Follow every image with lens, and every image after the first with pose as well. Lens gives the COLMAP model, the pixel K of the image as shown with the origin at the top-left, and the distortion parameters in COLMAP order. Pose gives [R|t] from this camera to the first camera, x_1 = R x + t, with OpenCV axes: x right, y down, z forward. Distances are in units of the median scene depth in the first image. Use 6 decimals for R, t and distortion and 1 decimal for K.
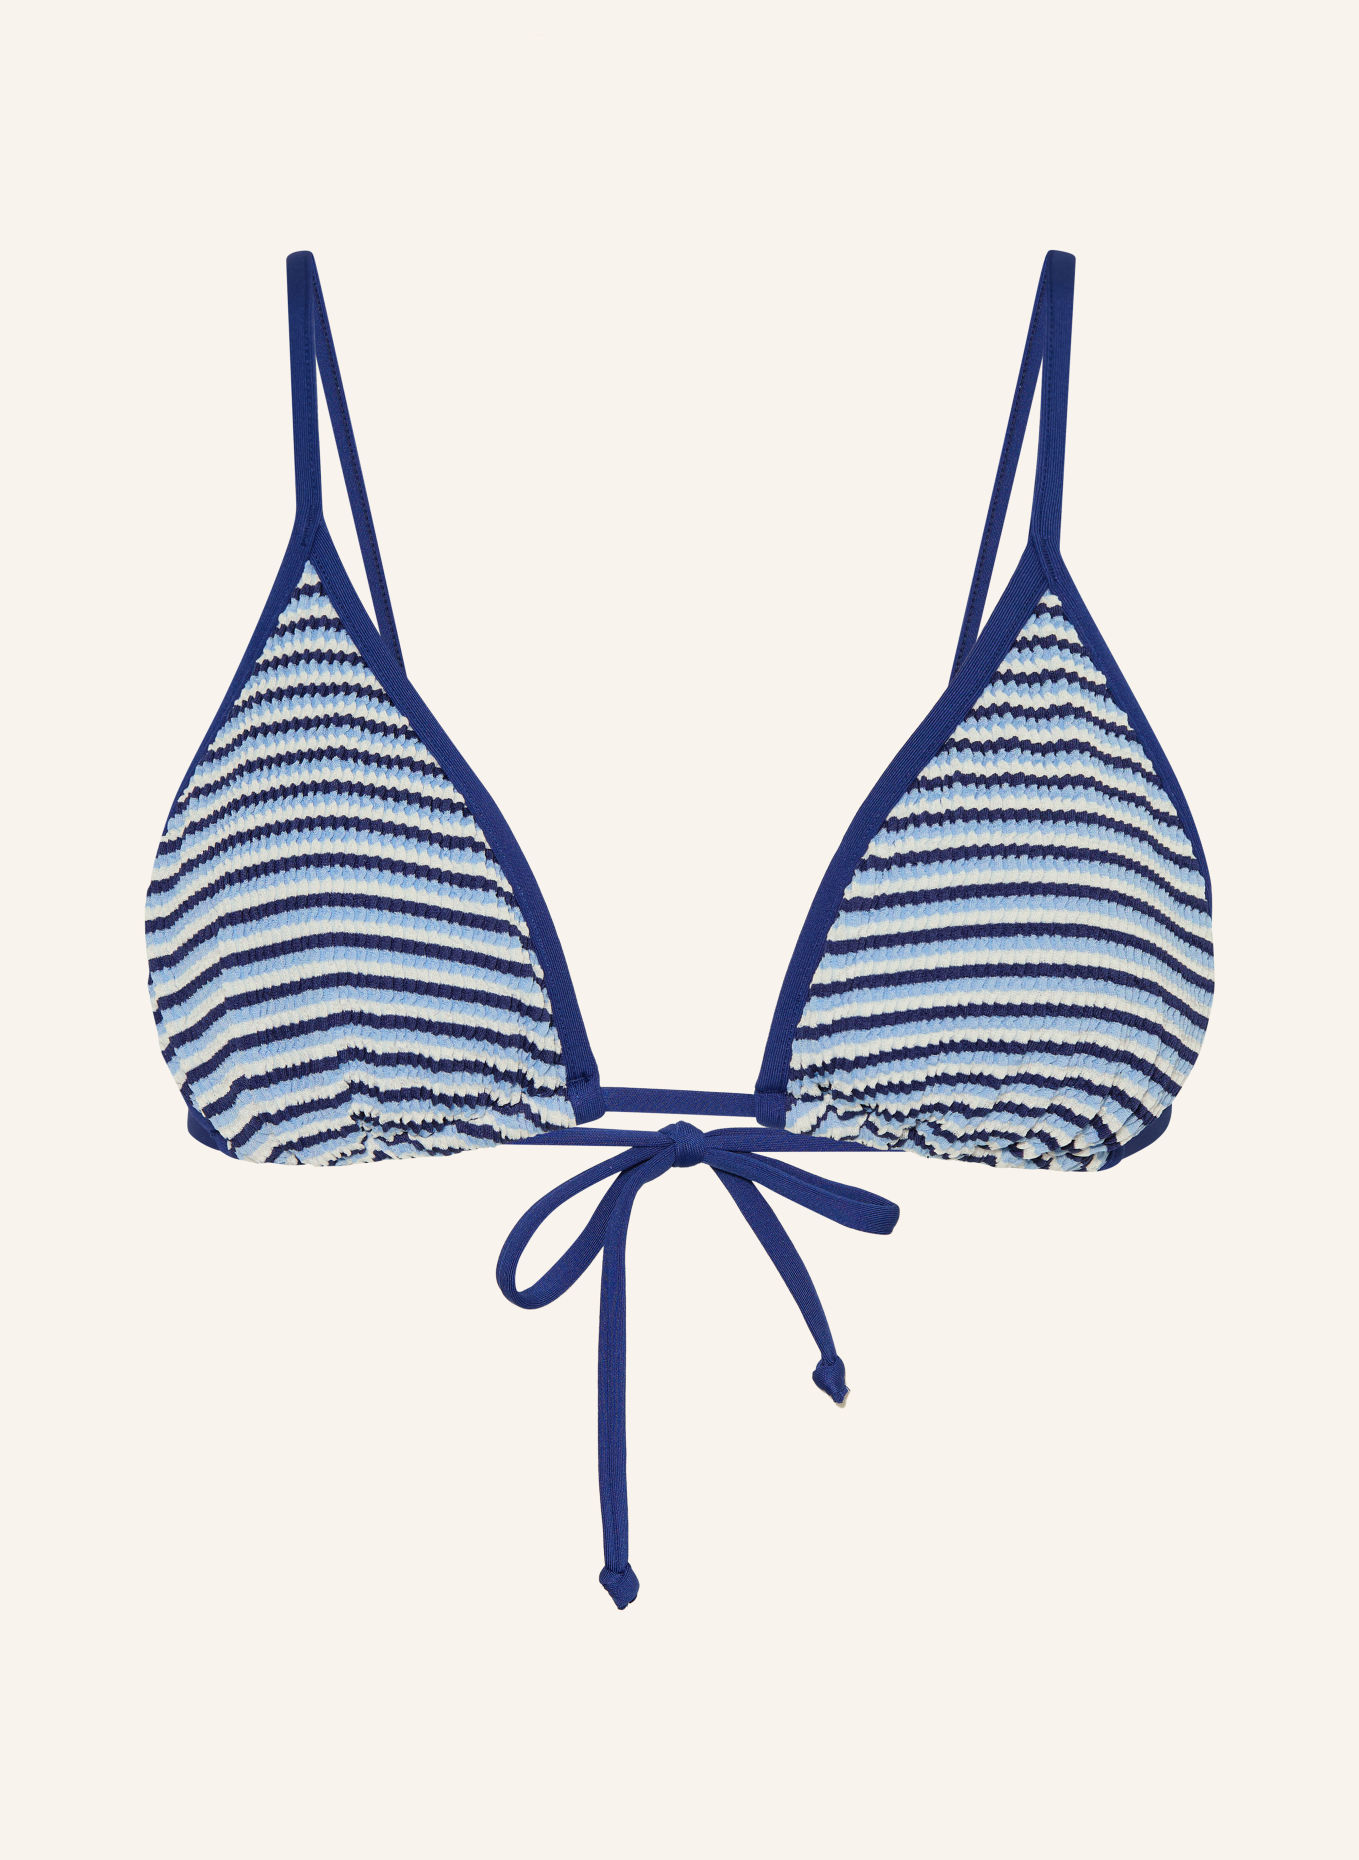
lens RADIAL K [[8203.6, 0, 679.5], [0, 8203.6, 930.0], [0, 0, 1]] dist [11.523003, -0.938302]
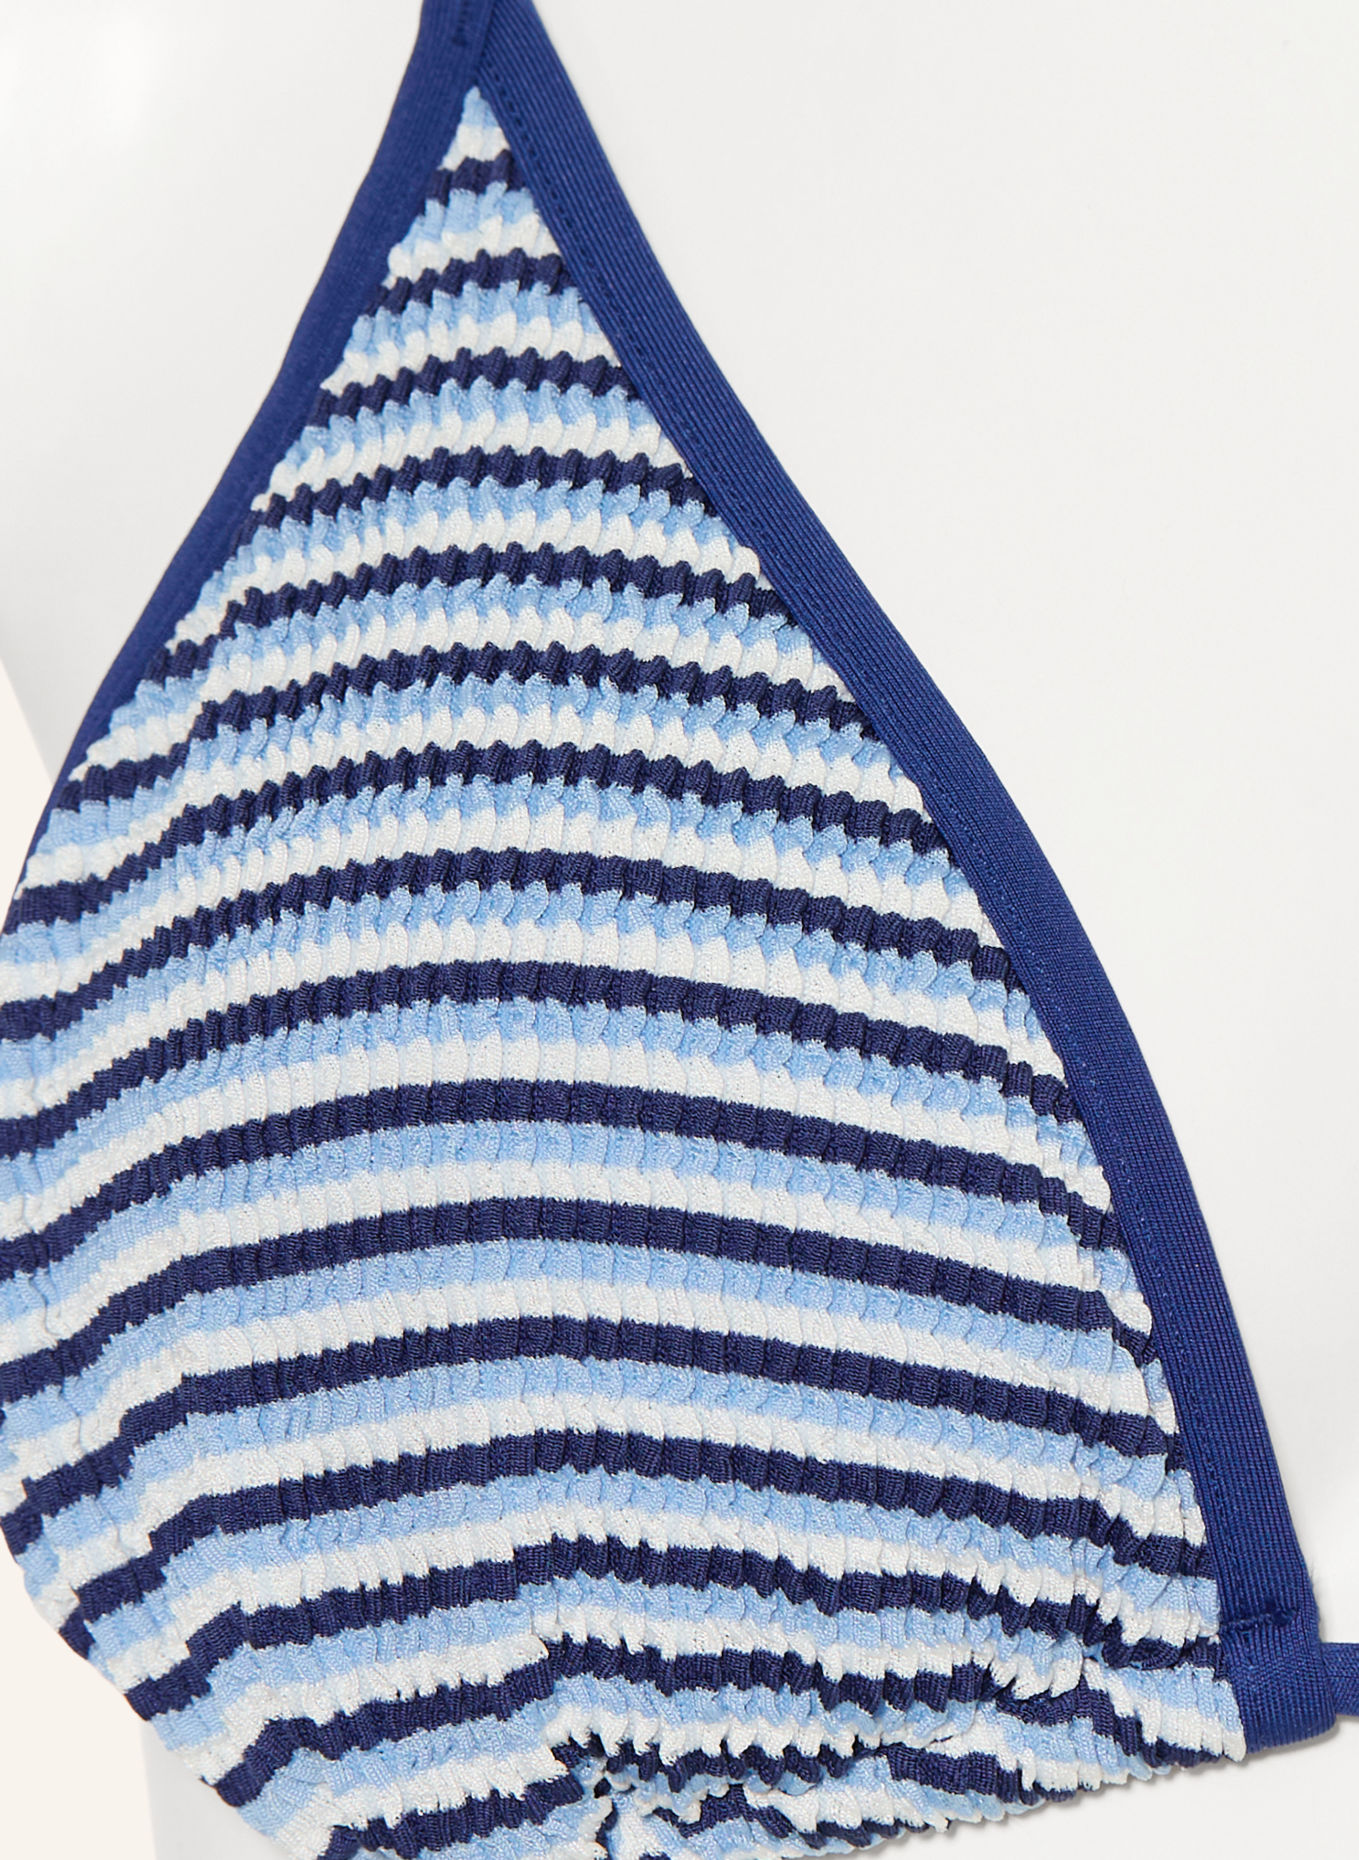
lens RADIAL K [[8067.1, 0, 679.5], [0, 8067.1, 930.0], [0, 0, 1]] dist [-0.062144, -4.416731]
pose [[0.994914, 0.021157, -0.098485, -0.003644], [-0.021206, 0.999775, 0.000553, -0.010344], [0.098475, 0.001538, 0.995138, 0.672386]]
